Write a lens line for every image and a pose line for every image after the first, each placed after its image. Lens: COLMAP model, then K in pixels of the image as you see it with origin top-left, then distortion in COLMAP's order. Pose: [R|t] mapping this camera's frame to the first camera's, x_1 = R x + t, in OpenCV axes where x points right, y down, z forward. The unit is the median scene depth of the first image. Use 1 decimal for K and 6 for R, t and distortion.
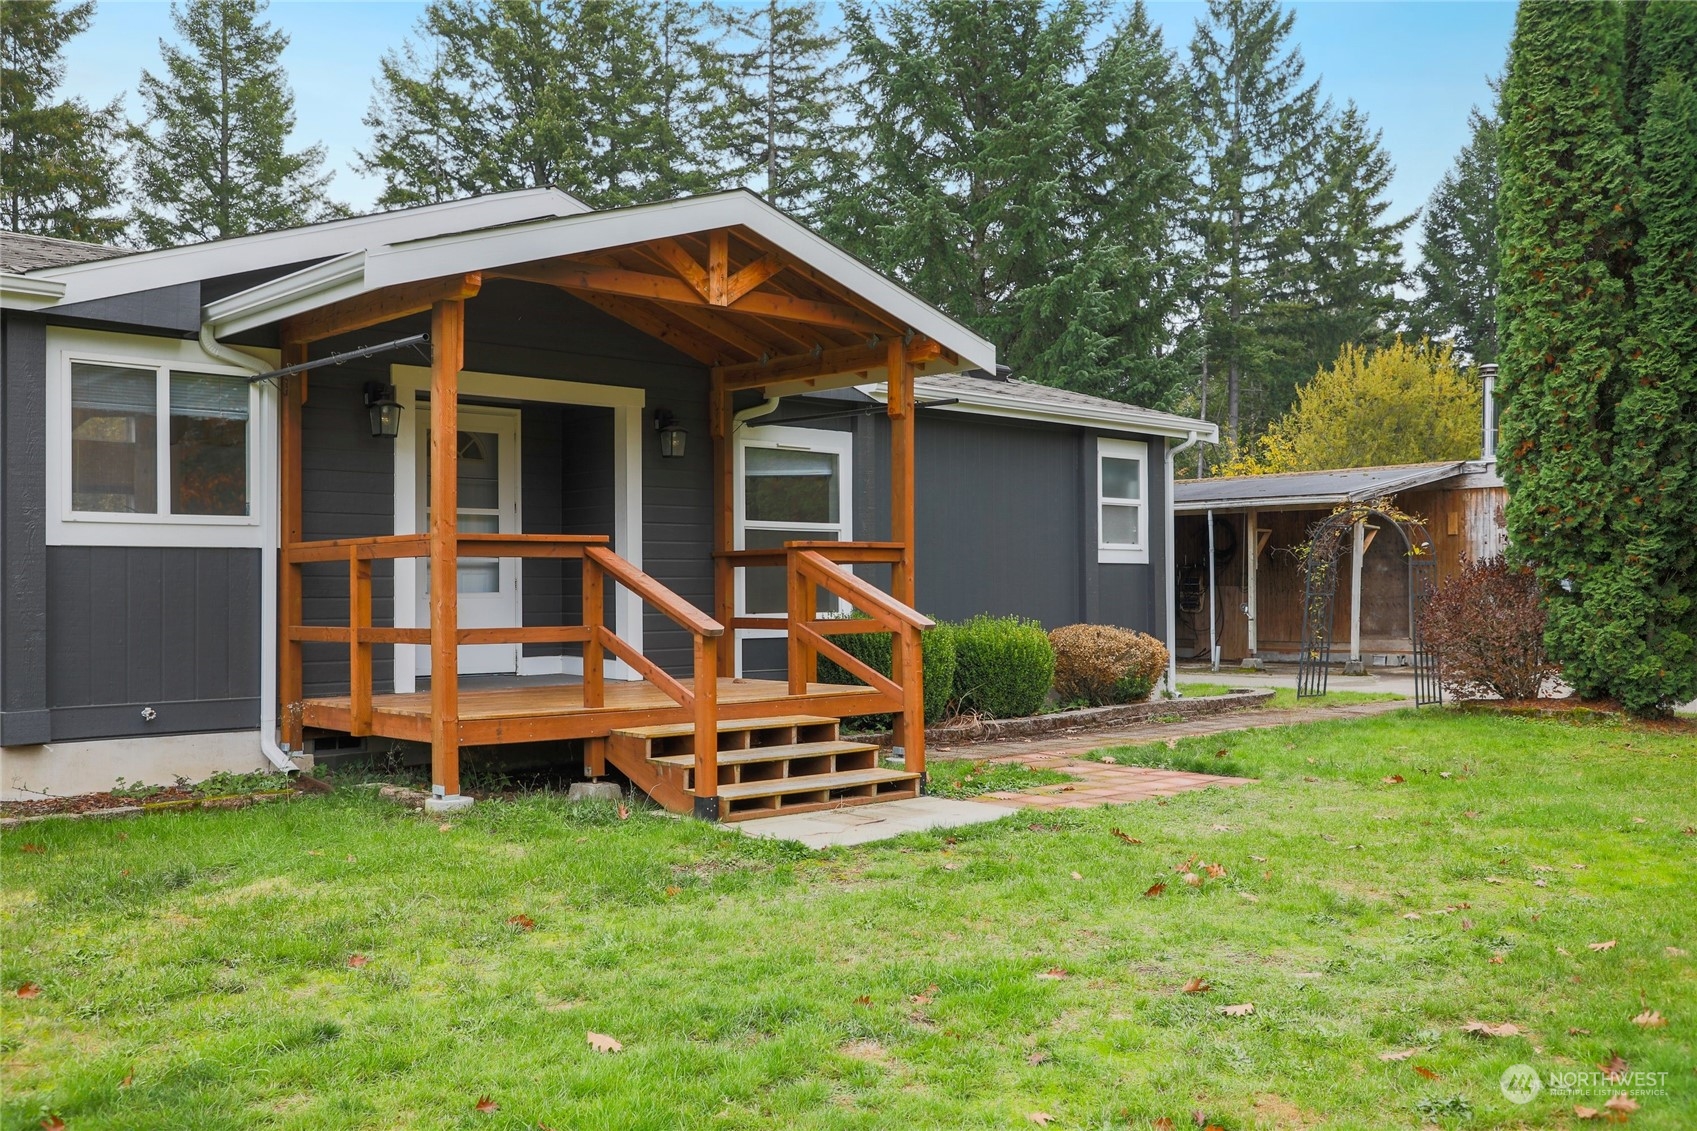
lens RADIAL K [[1559.9, 0, 848.5], [0, 1559.9, 565.5], [0, 0, 1]] dist [-0.002510, 0.067916]
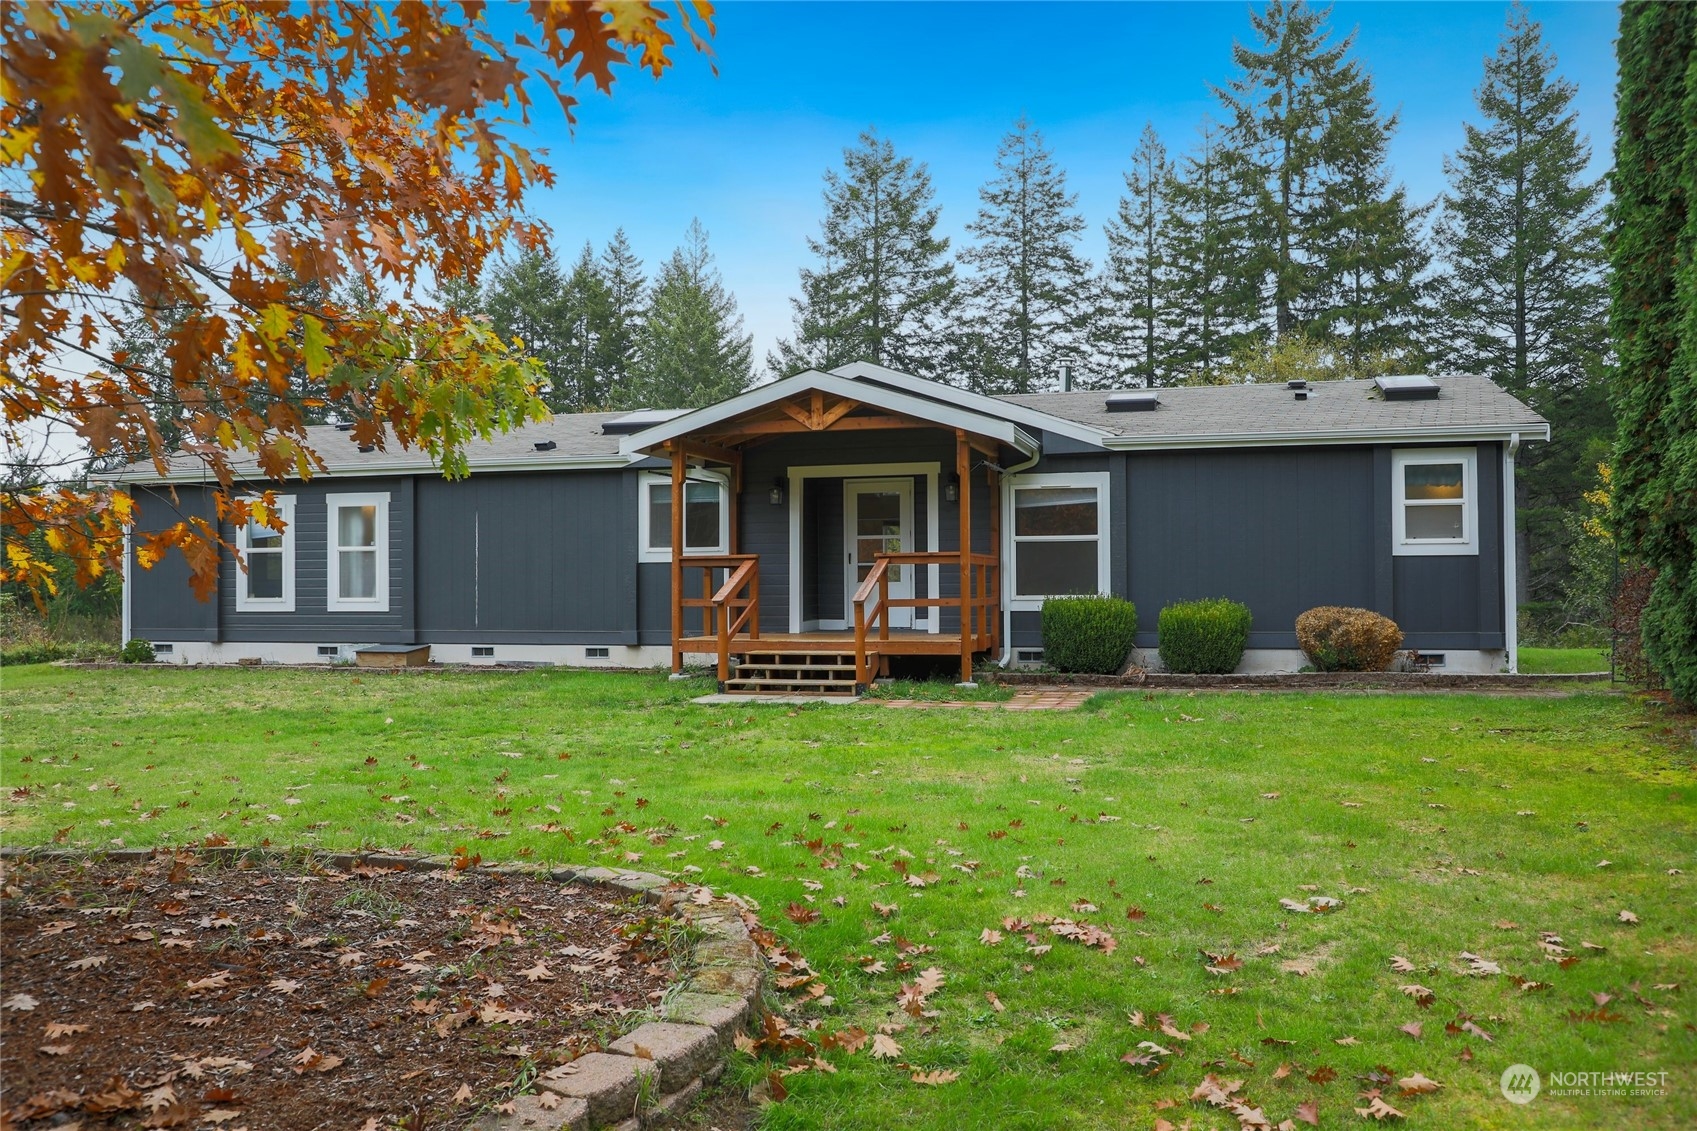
lens RADIAL K [[1559.9, 0, 848.5], [0, 1559.9, 565.5], [0, 0, 1]] dist [-0.002510, 0.067916]
pose [[0.523186, -0.020668, -0.851968, 1.141464], [0.013668, 0.999781, -0.015860, 0.022857], [0.852109, -0.003347, 0.523354, 0.019198]]
